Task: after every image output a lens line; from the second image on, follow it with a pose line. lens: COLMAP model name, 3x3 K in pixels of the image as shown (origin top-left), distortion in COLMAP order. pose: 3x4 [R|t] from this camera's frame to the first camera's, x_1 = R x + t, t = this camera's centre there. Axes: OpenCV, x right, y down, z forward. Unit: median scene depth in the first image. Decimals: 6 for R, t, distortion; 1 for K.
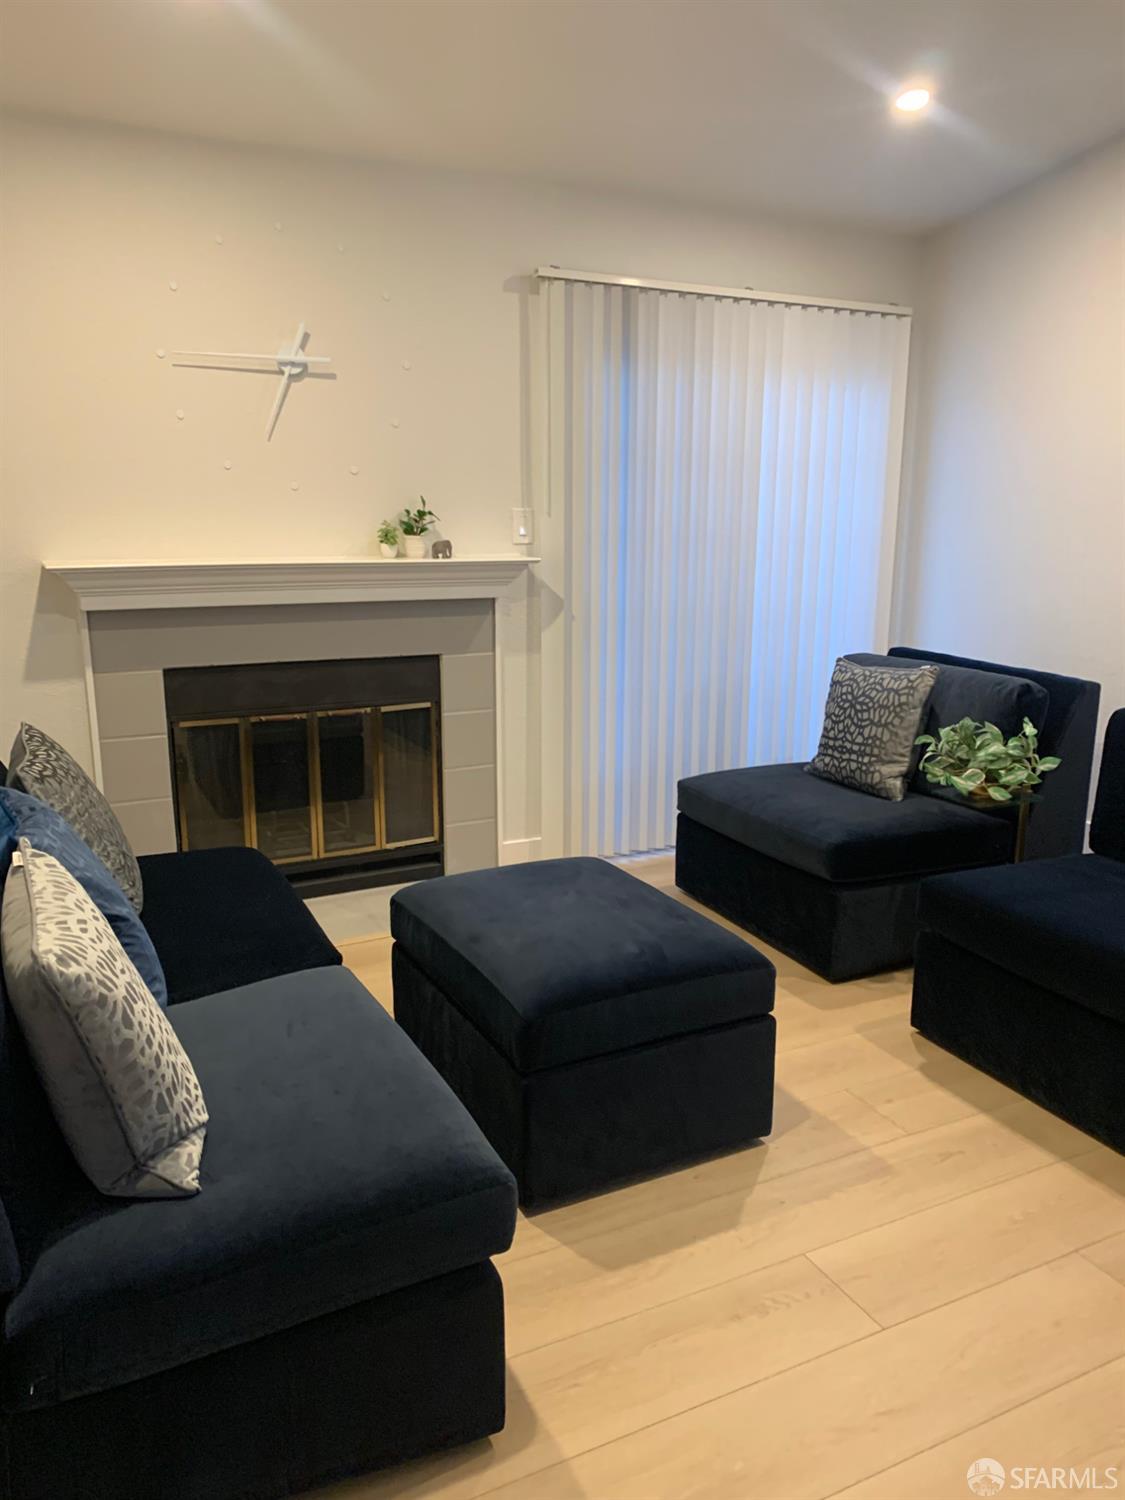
lens RADIAL K [[1126.4, 0, 559.7], [0, 1126.4, 754.0], [0, 0, 1]] dist [0.055703, -0.006346]
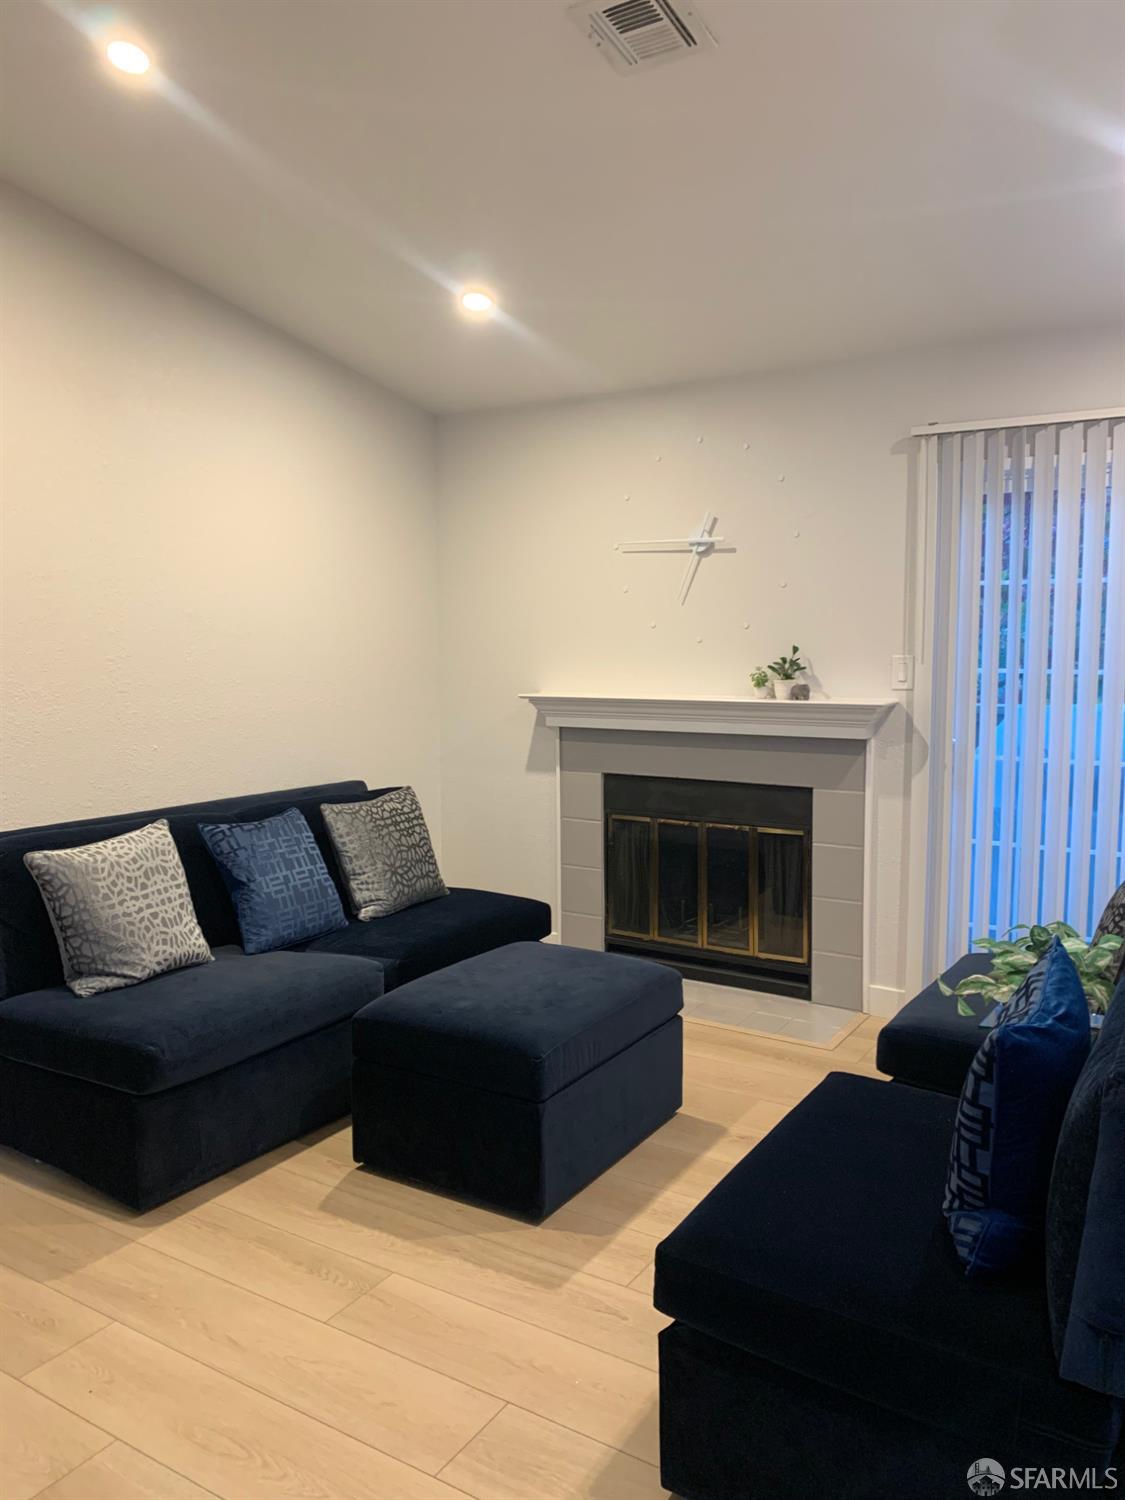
lens RADIAL K [[1126.4, 0, 558.9], [0, 1126.4, 745.4], [0, 0, 1]] dist [0.055703, -0.006346]
pose [[0.513390, 0.071844, -0.855143, 0.714807], [-0.180131, 0.983311, -0.025530, -0.059201], [0.839037, 0.167144, 0.517764, 0.240409]]
